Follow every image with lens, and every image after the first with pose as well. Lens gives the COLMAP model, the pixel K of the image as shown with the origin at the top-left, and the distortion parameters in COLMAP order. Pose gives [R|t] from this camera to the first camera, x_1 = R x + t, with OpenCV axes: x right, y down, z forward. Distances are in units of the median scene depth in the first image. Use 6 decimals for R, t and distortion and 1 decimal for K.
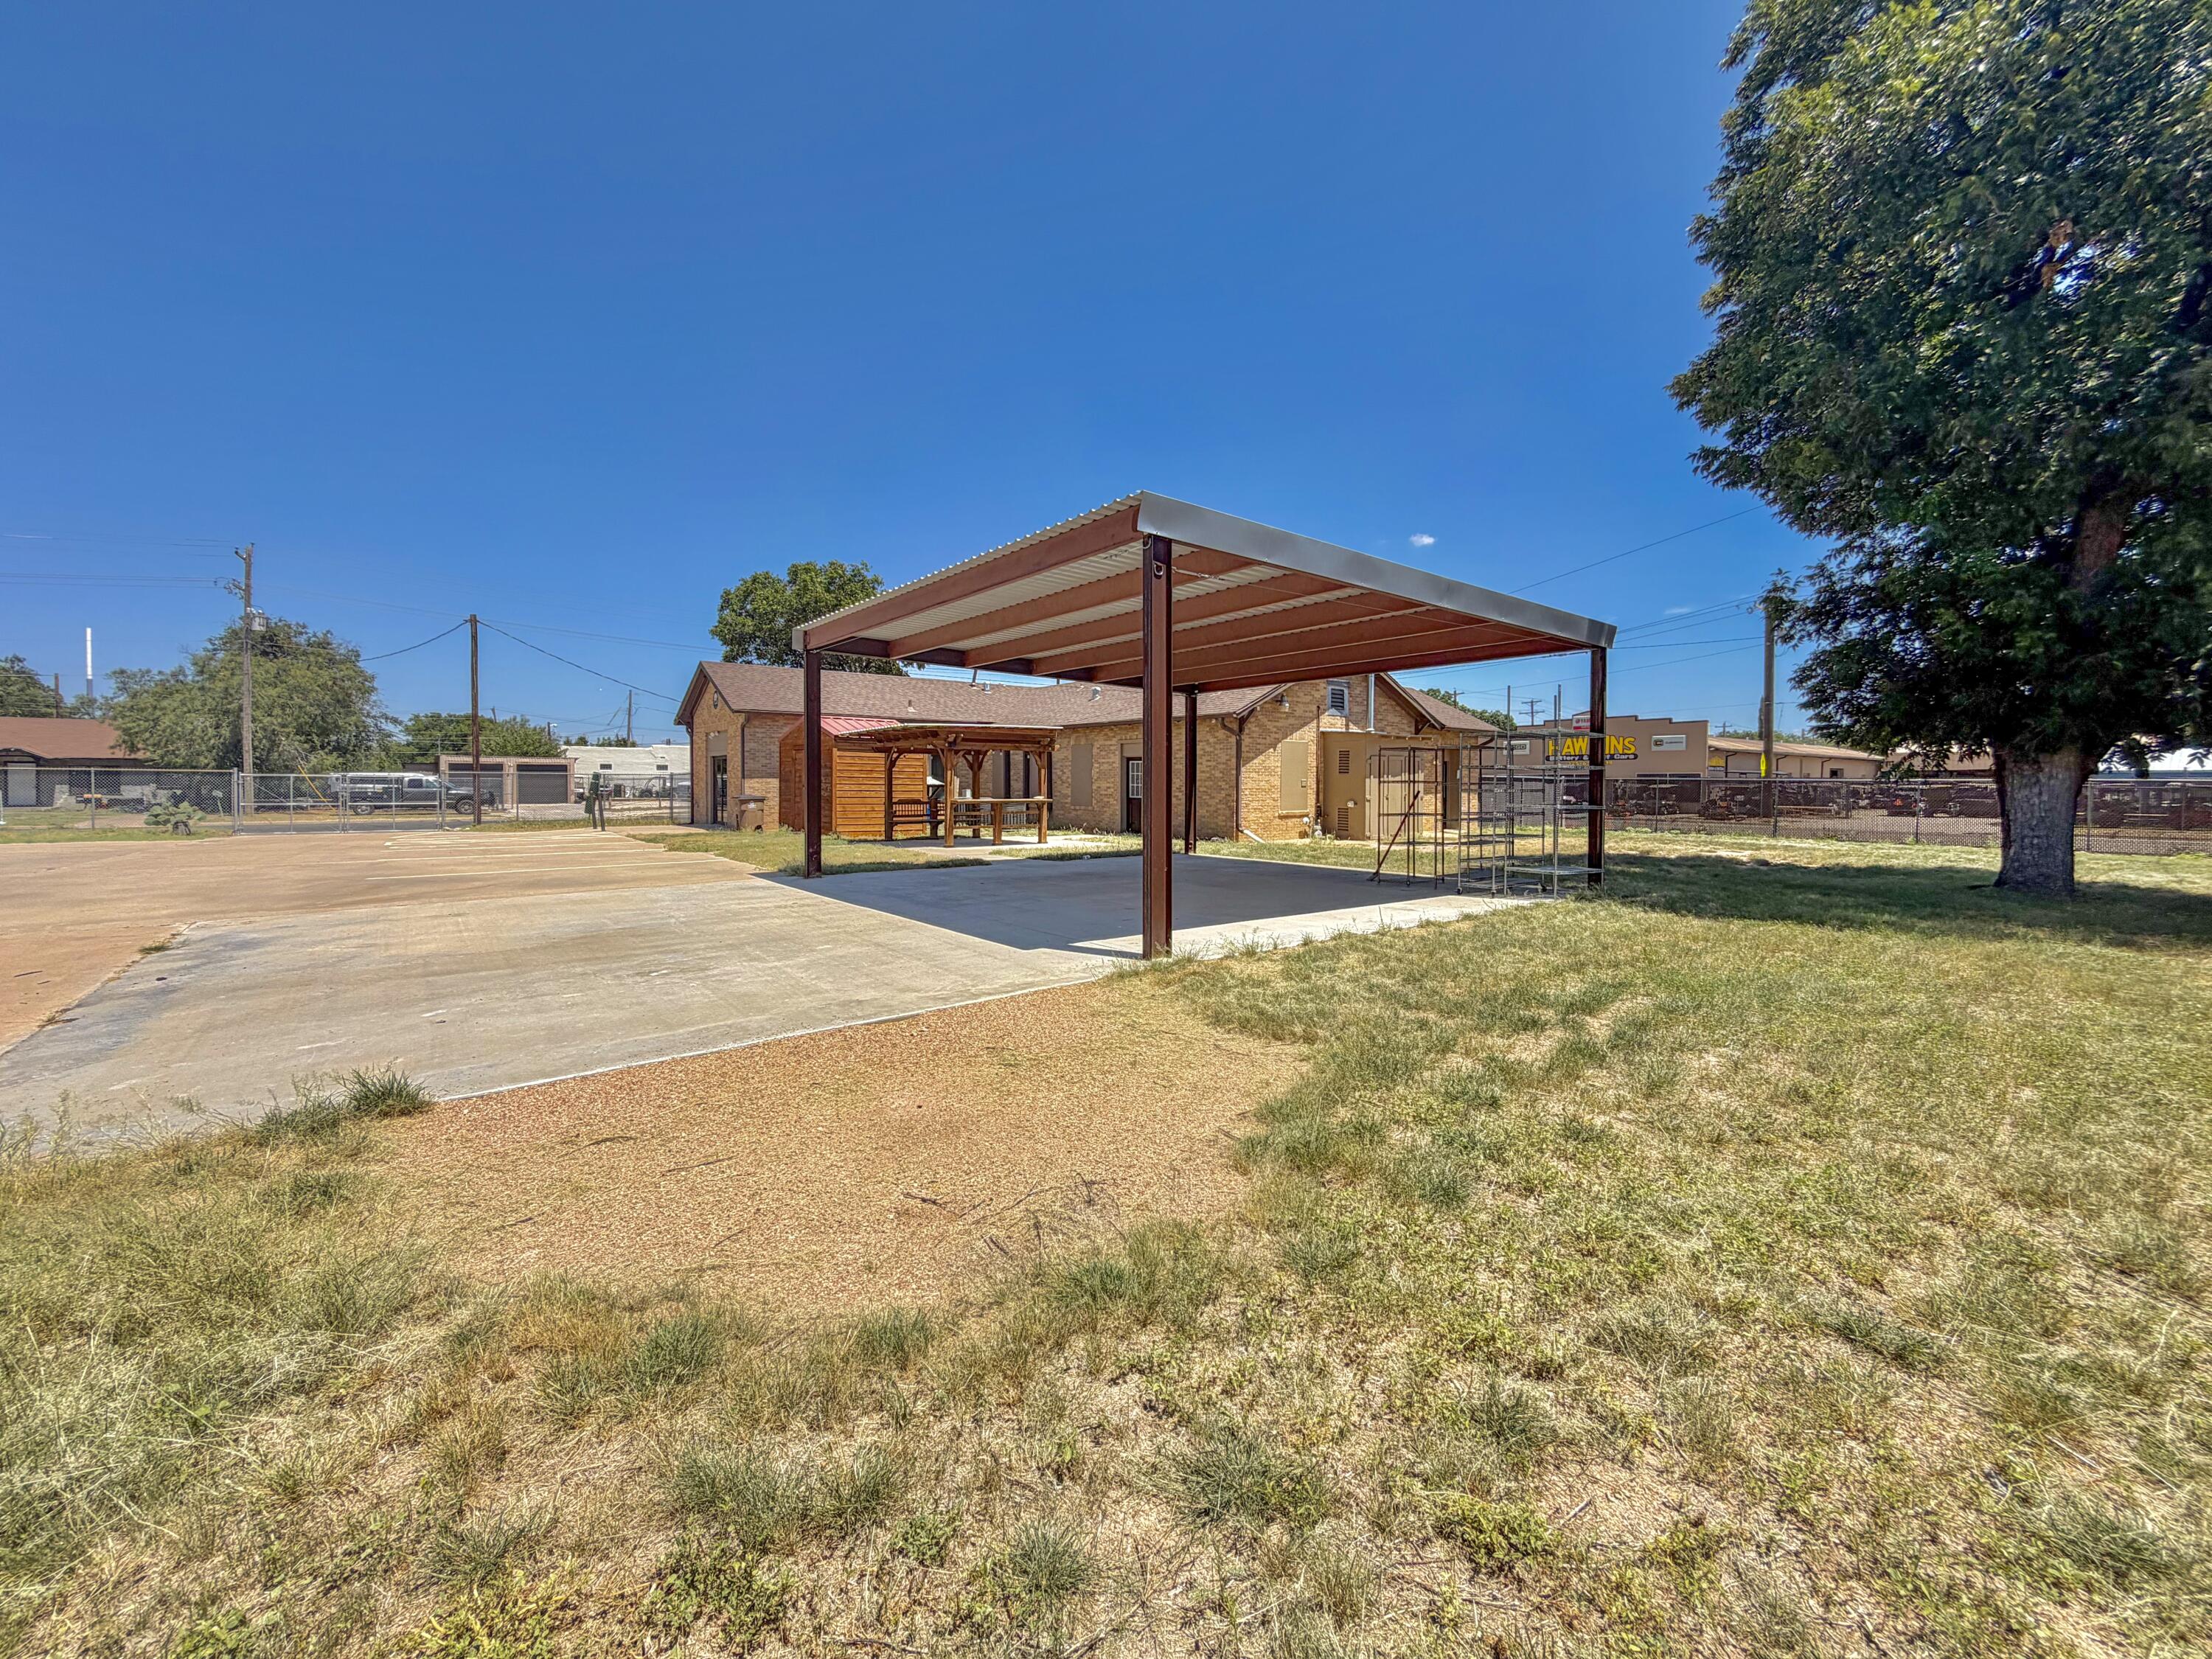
lens RADIAL K [[886.7, 0, 1102.2], [0, 886.7, 829.2], [0, 0, 1]] dist [-0.000071, -0.000071]
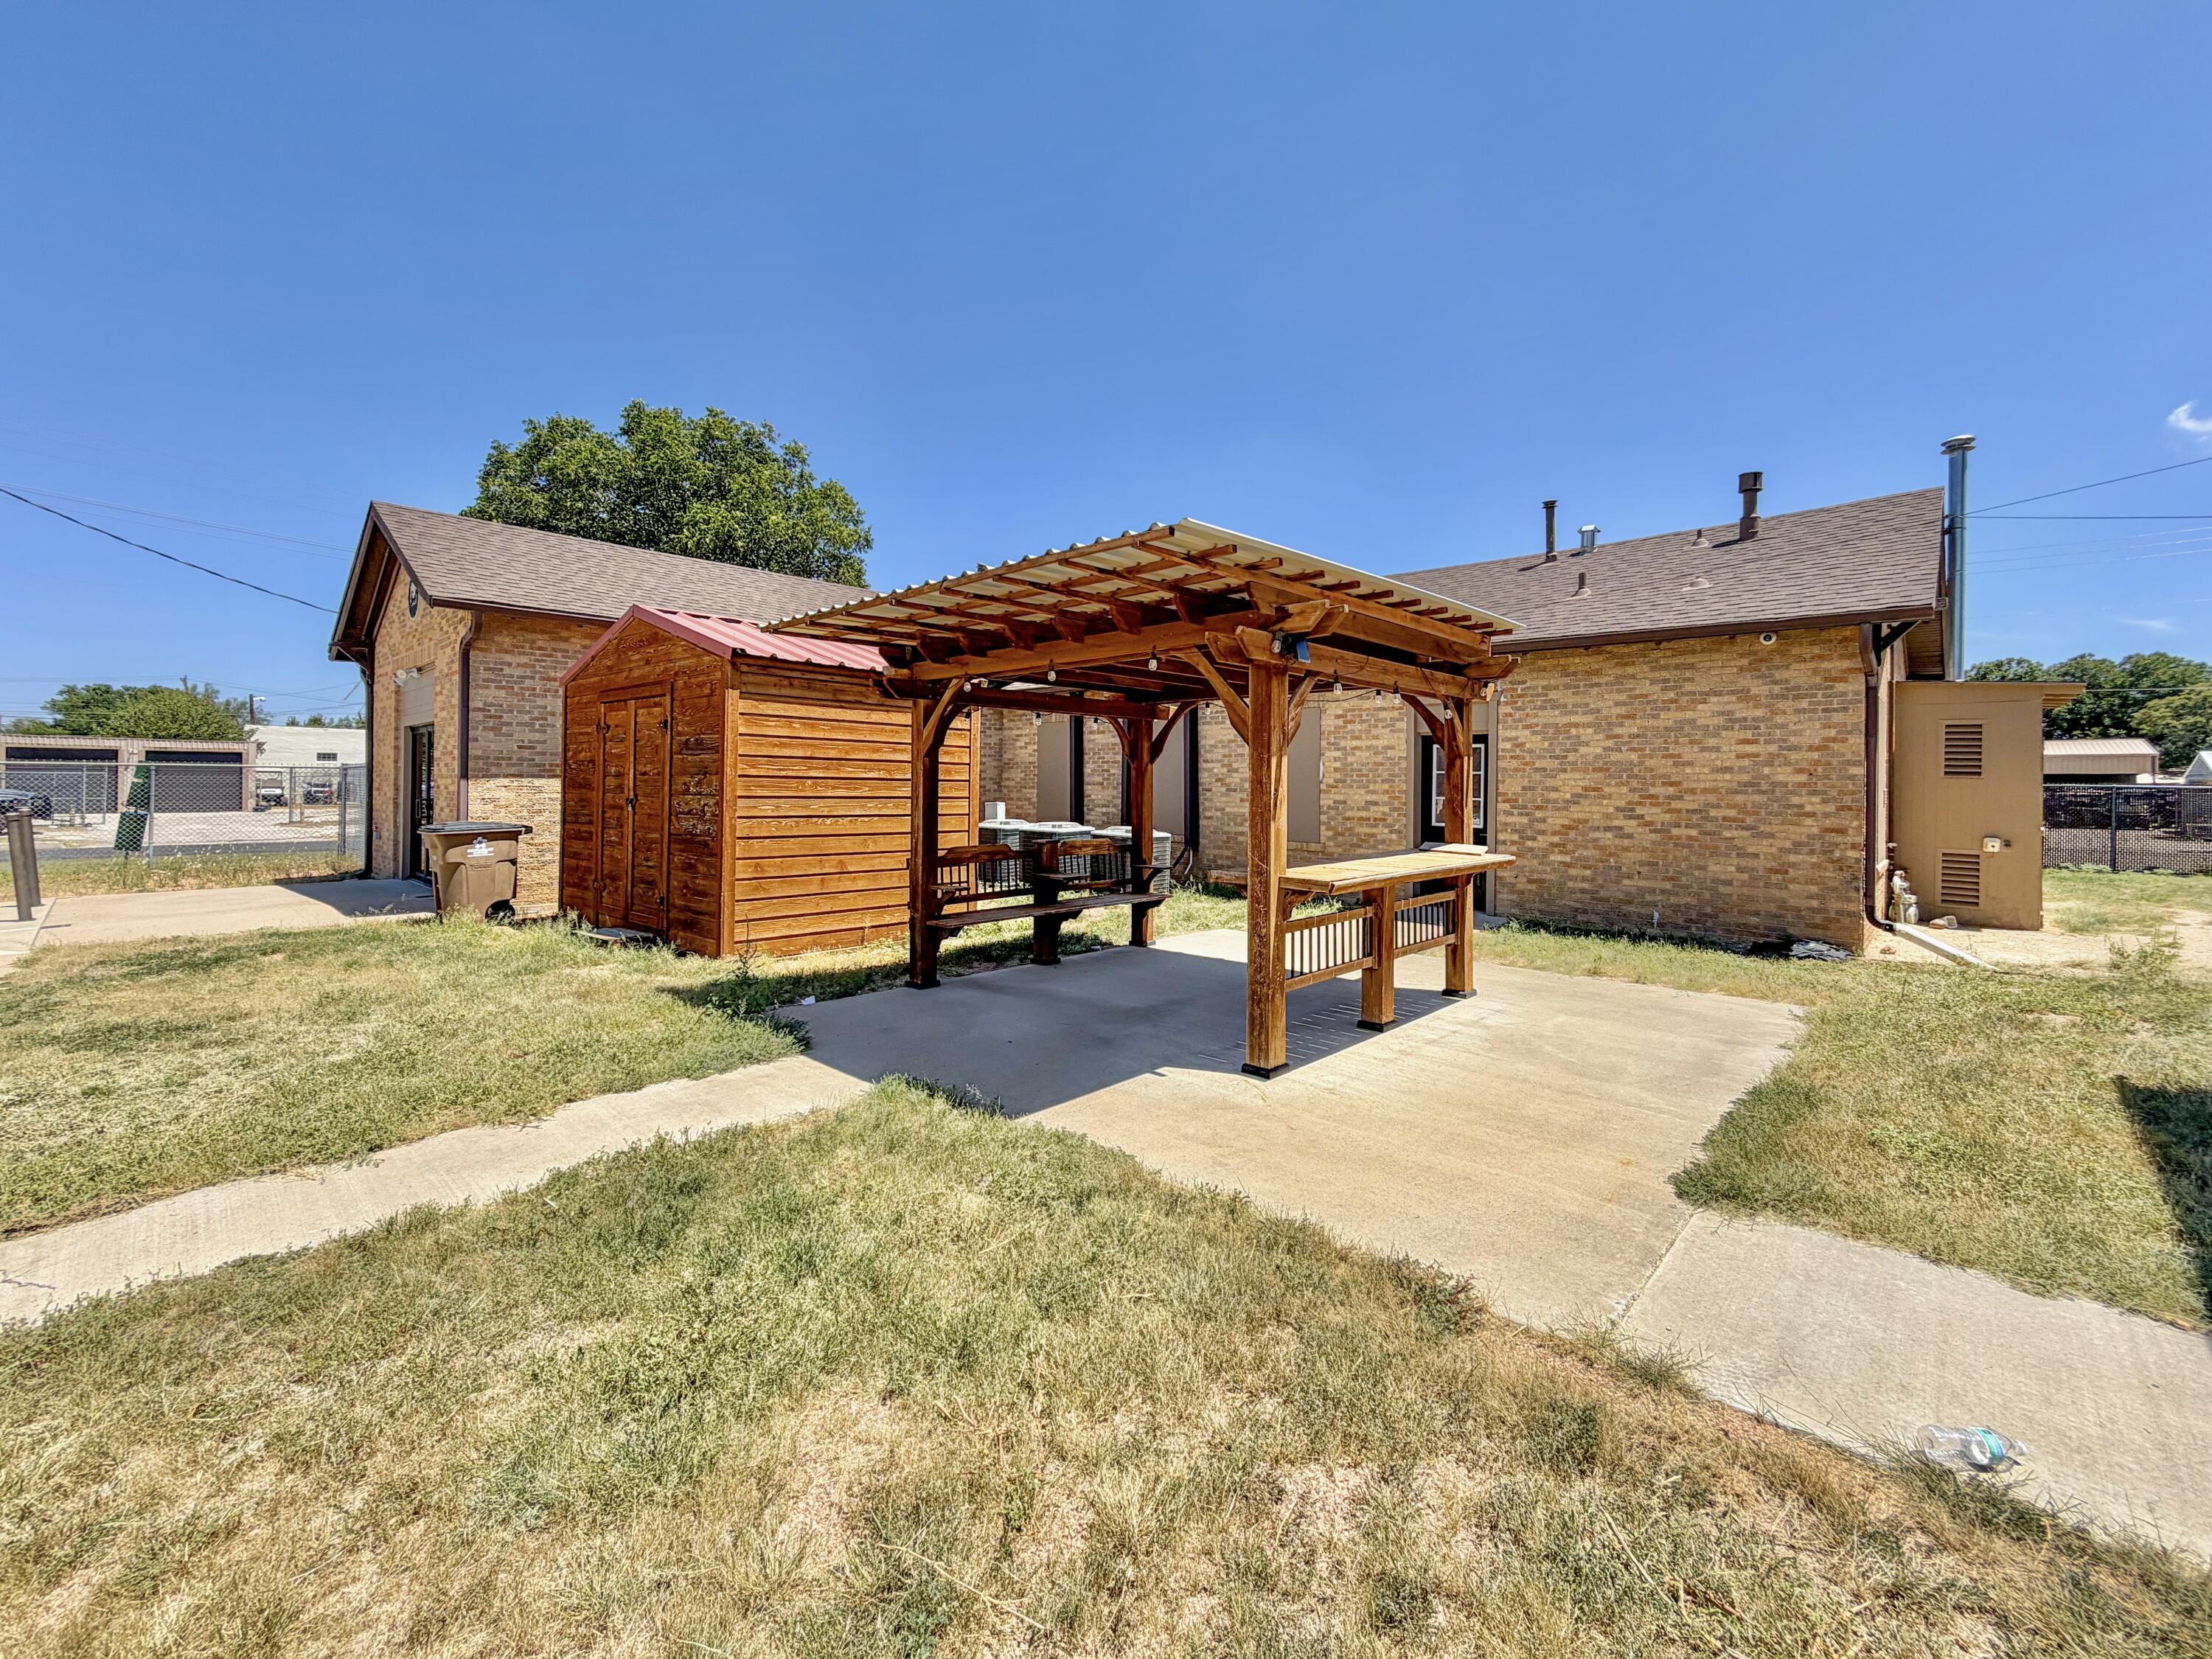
lens RADIAL K [[935.0, 0, 1101.6], [0, 935.0, 756.8], [0, 0, 1]] dist [0.001428, 0.000164]
pose [[0.988446, 0.006449, 0.151439, -0.166802], [0.004964, 0.997181, -0.074863, -0.030916], [-0.151495, 0.074750, 0.985628, 0.486156]]
